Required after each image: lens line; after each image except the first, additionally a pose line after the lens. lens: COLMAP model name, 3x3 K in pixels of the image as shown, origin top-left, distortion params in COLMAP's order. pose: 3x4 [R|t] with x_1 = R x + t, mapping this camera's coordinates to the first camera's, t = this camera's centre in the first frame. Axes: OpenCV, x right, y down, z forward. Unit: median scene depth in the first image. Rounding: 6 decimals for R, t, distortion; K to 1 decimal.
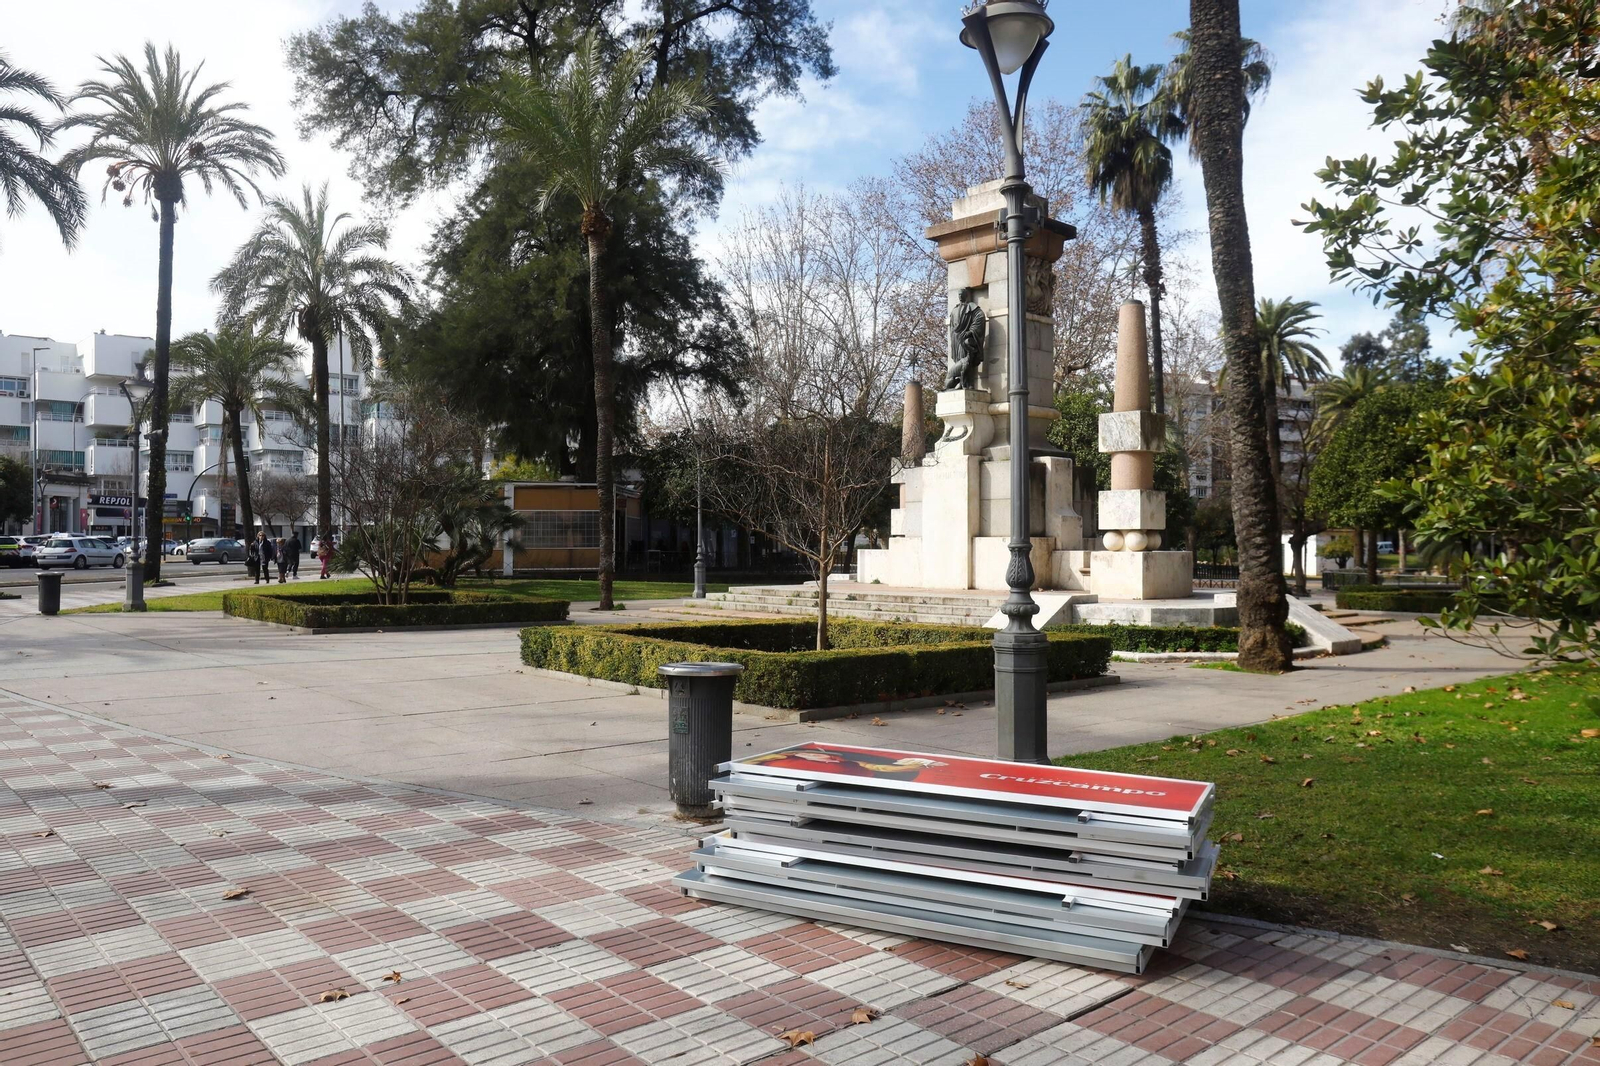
lens RADIAL K [[1126.8, 0, 696.0], [0, 1126.8, 533.6], [0, 0, 1]] dist [-0.005888, -0.000079]
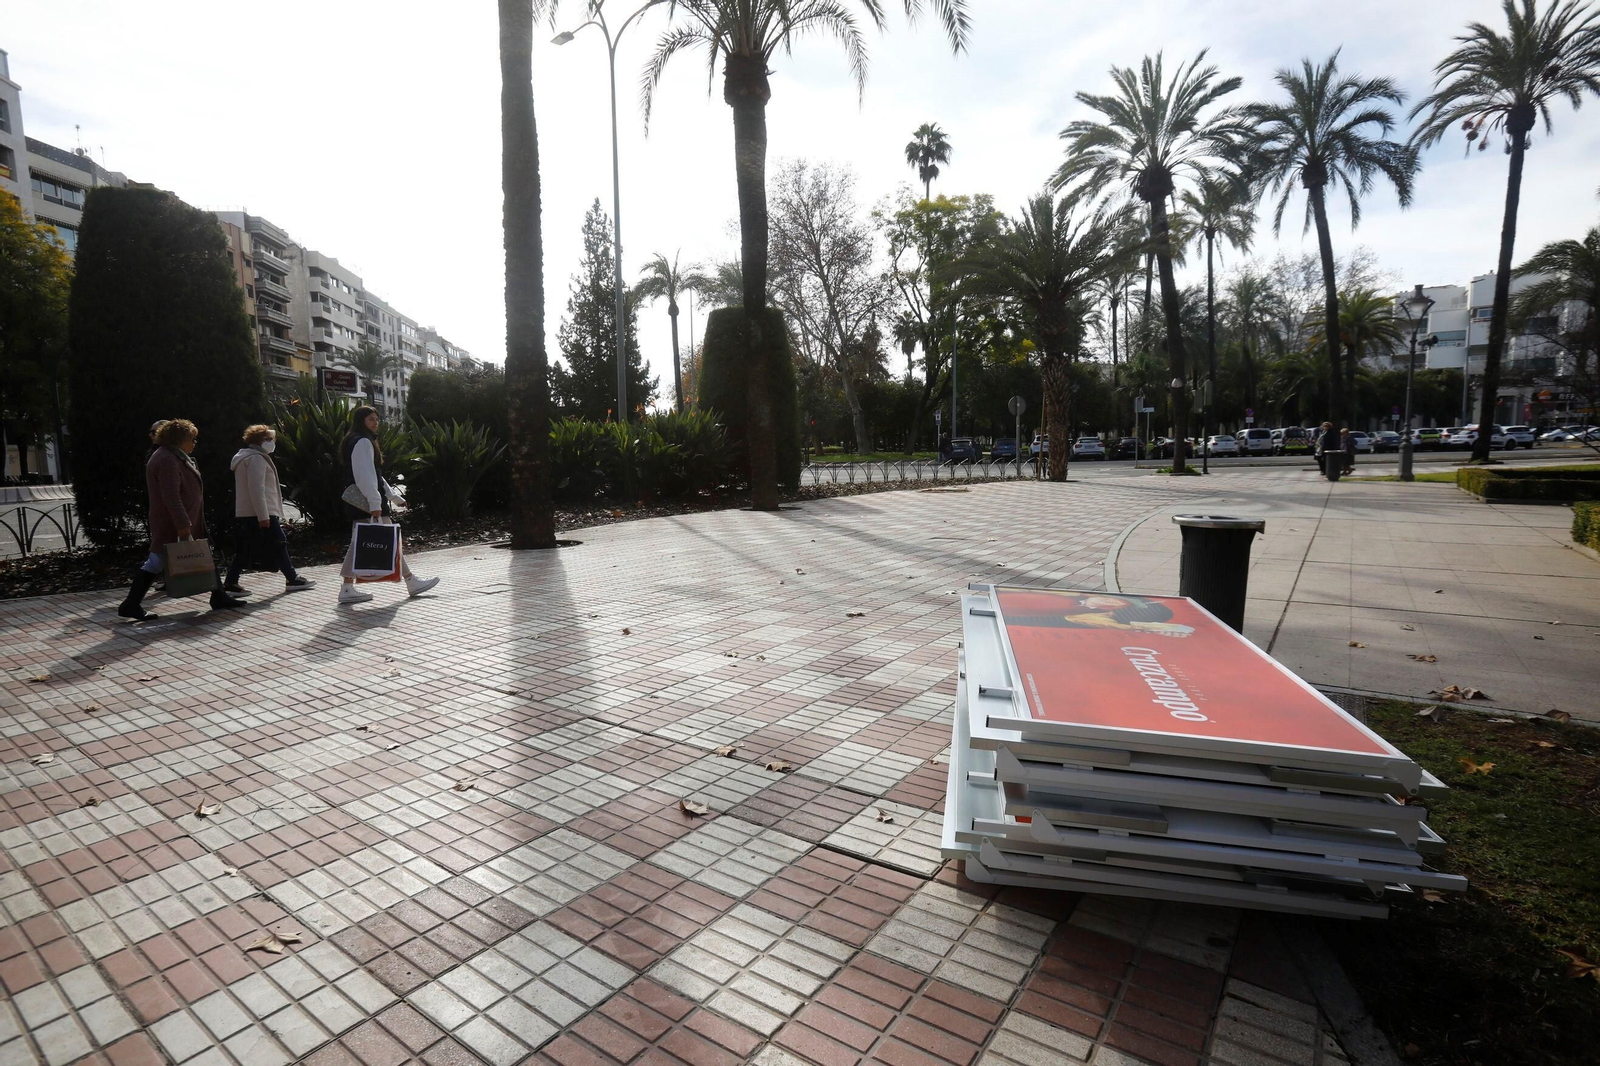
lens RADIAL K [[735.9, 0, 788.0], [0, 735.9, 538.4], [0, 0, 1]] dist [-0.075431, 0.028452]
pose [[0.296914, 0.108129, -0.948762, 0.758342], [0.036818, 0.991533, 0.124525, 0.057064], [0.954194, -0.071905, 0.290419, 0.656086]]
